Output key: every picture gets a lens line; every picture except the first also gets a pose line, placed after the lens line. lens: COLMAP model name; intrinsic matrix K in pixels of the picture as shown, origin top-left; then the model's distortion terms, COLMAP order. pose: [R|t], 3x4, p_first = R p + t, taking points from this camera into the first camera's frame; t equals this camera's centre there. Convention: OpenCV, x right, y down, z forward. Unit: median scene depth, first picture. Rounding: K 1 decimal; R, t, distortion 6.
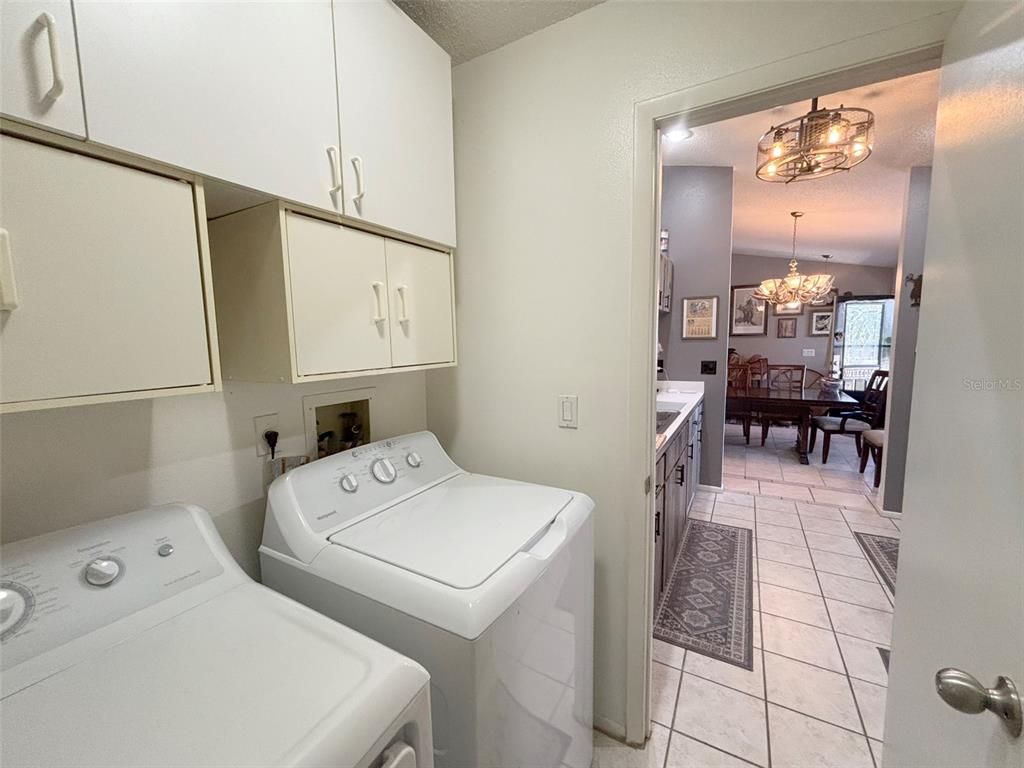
lens RADIAL K [[412.4, 0, 512.3], [0, 412.4, 385.0], [0, 0, 1]] dist [0.000055, 0.000028]
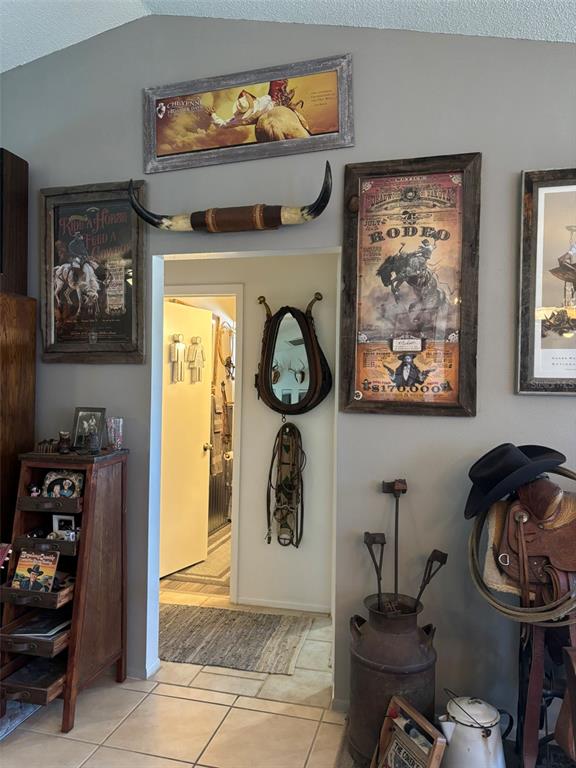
lens RADIAL K [[579.9, 0, 281.5], [0, 579.9, 385.7], [0, 0, 1]] dist [0.041513, -0.047820]
pose [[0.962298, 0.029729, 0.270366, 0.891808], [-0.000628, 0.994249, -0.107093, -0.245719], [-0.271995, 0.102886, 0.956783, 2.090675]]
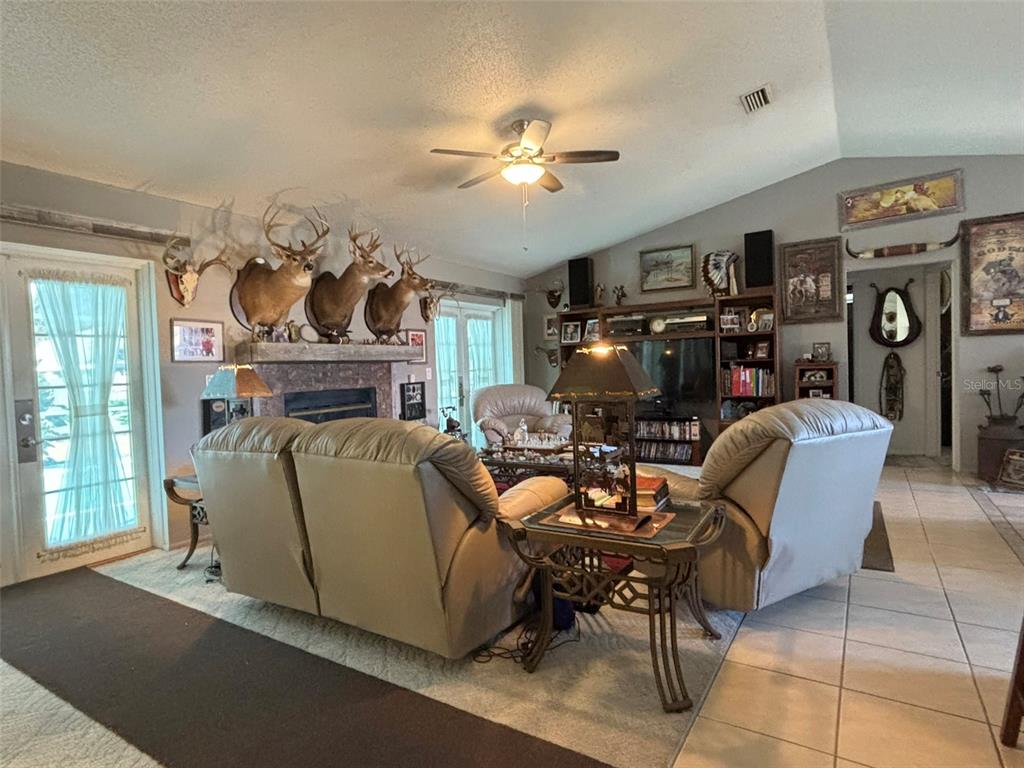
lens RADIAL K [[532.6, 0, 508.8], [0, 532.6, 383.4], [0, 0, 1]] dist [-0.025197, 0.000459]
pose [[0.997257, -0.016425, -0.072171, -0.292210], [0.011163, 0.997290, -0.072718, -0.008773], [0.073170, 0.071712, 0.994738, 0.977306]]
